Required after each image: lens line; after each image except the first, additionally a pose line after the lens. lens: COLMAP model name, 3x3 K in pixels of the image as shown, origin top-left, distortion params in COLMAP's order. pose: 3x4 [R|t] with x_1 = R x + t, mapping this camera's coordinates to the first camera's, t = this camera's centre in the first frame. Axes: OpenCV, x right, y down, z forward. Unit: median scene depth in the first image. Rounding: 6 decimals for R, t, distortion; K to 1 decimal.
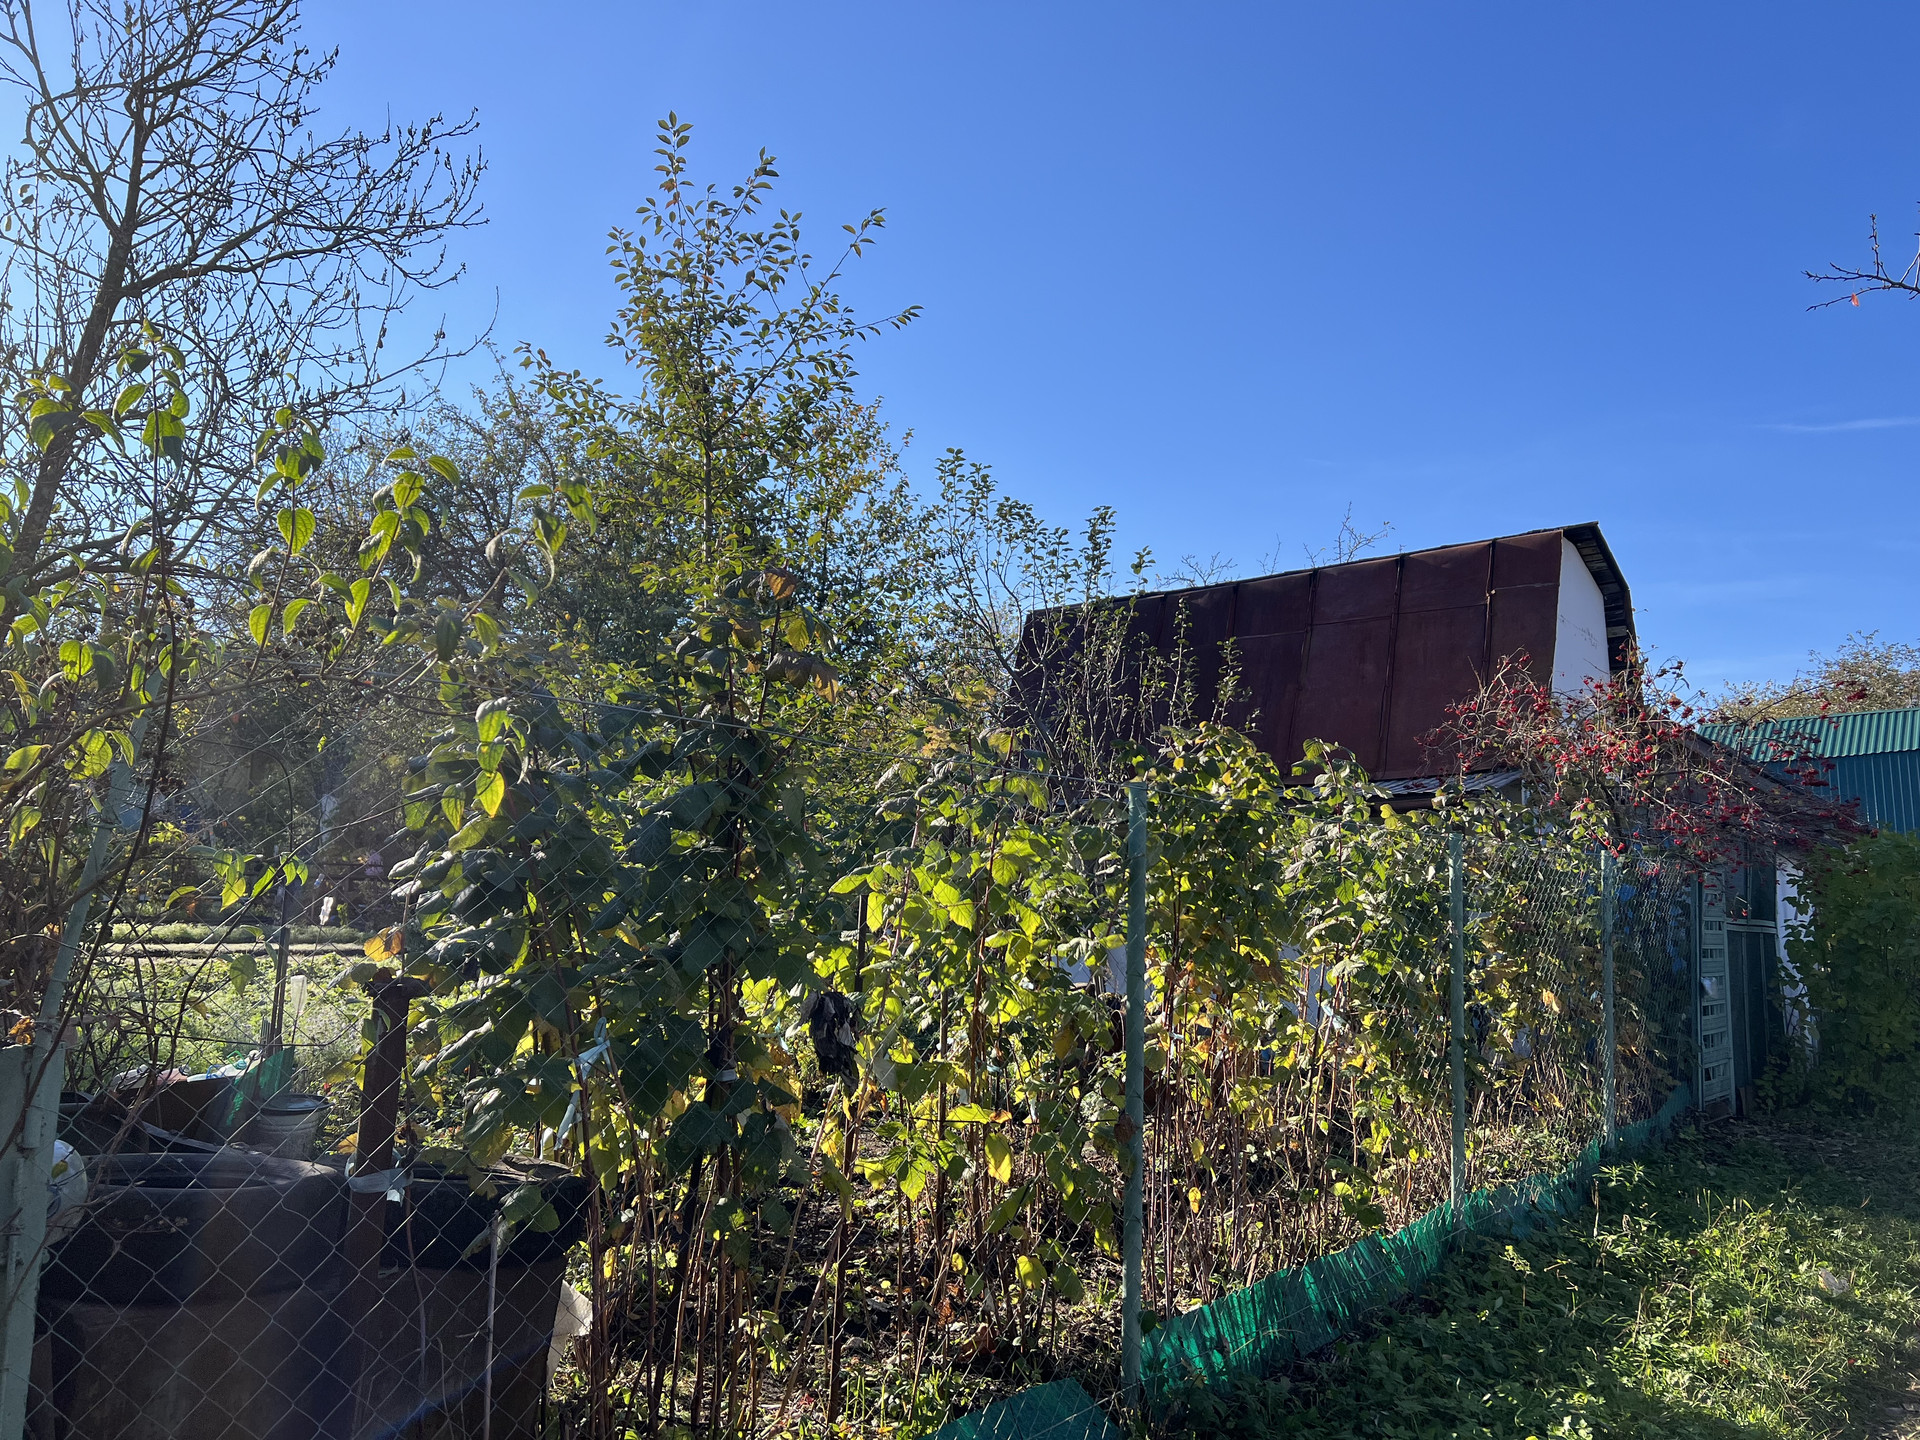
lens RADIAL K [[1394.6, 0, 961.0], [0, 1394.6, 749.5], [0, 0, 1]] dist [-0.001759, -0.000872]
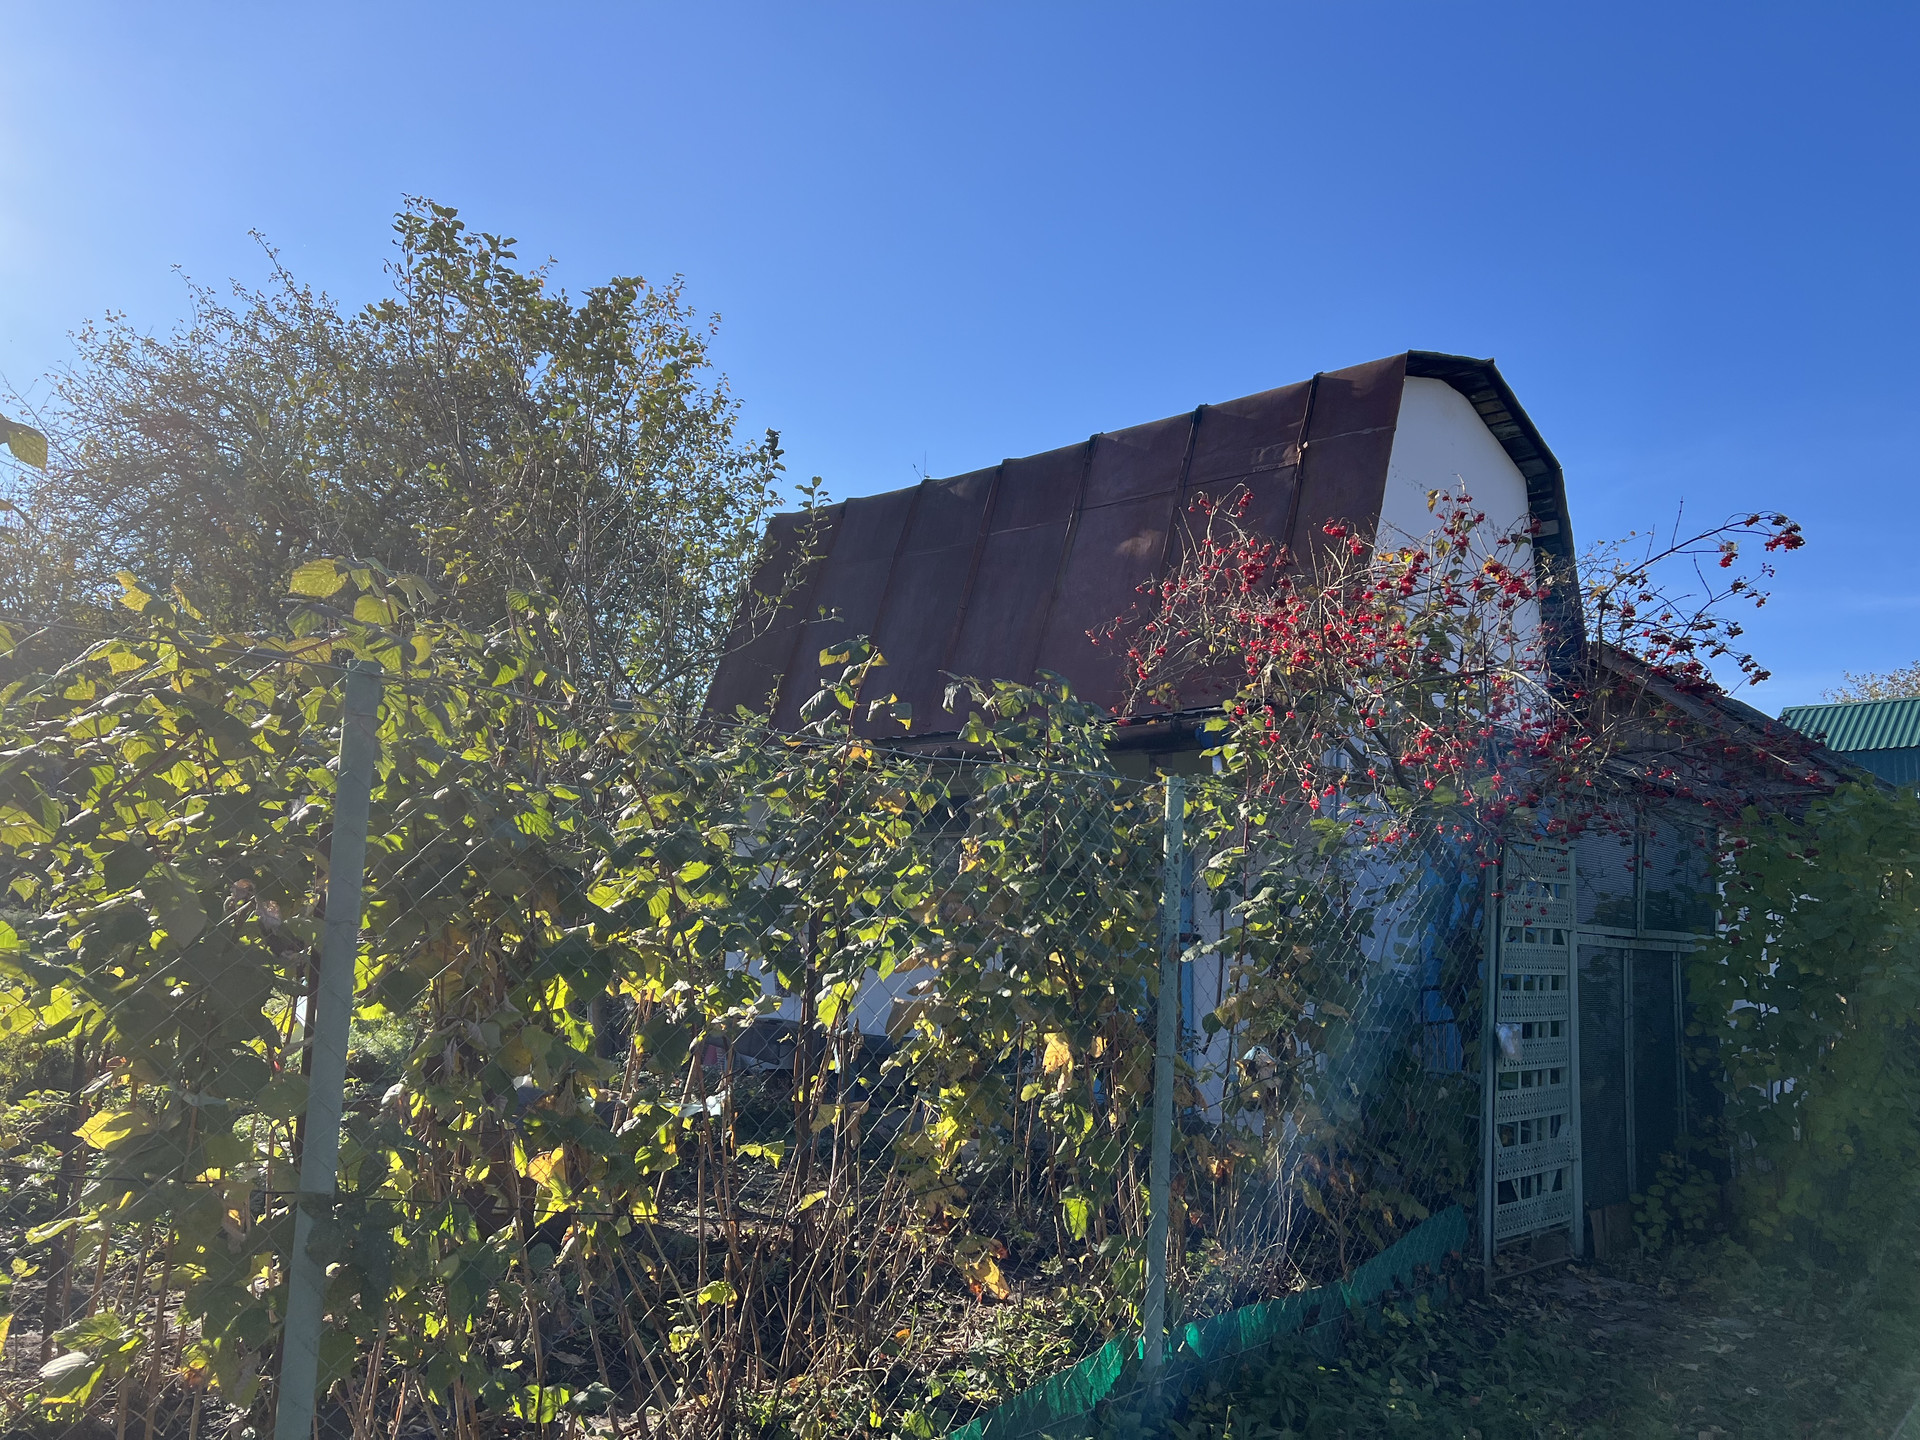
lens RADIAL K [[1437.4, 0, 947.7], [0, 1437.4, 728.2], [0, 0, 1]] dist [0.048098, -0.034361]
pose [[0.997479, 0.009102, -0.070375, 0.280039], [-0.010218, 0.999828, -0.015507, 0.042050], [0.070222, 0.016187, 0.997400, 0.305862]]
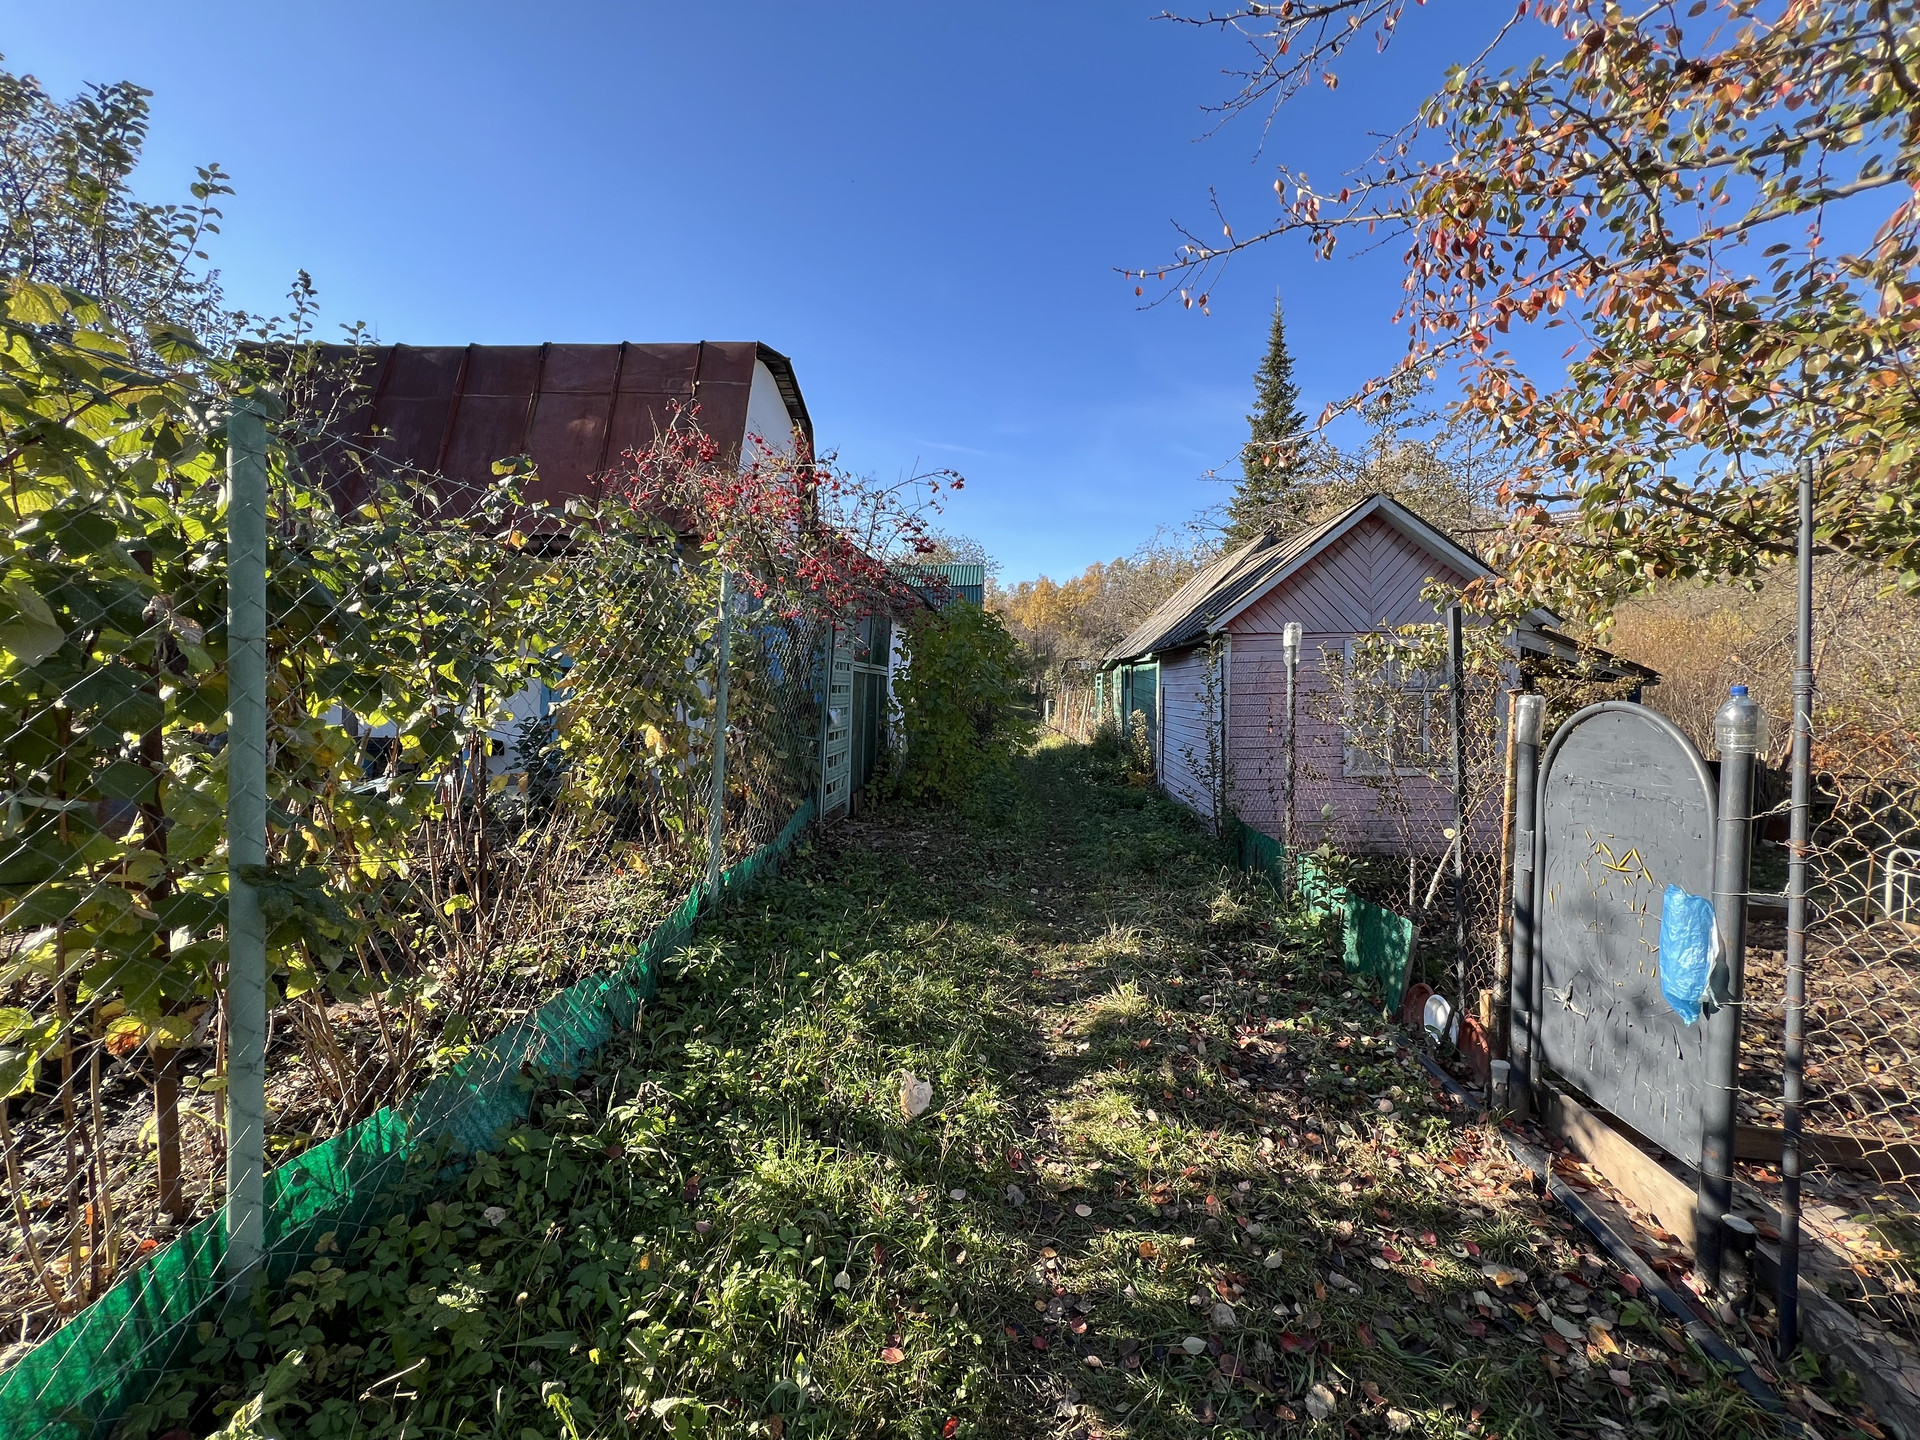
lens RADIAL K [[761.6, 0, 960.0], [0, 761.6, 720.0], [0, 0, 1]] dist [-0.001136, -0.000105]
pose [[0.814628, -0.020816, 0.579610, 0.201003], [-0.085309, 0.984186, 0.155245, 0.051244], [-0.573675, -0.175913, 0.799970, 0.339924]]
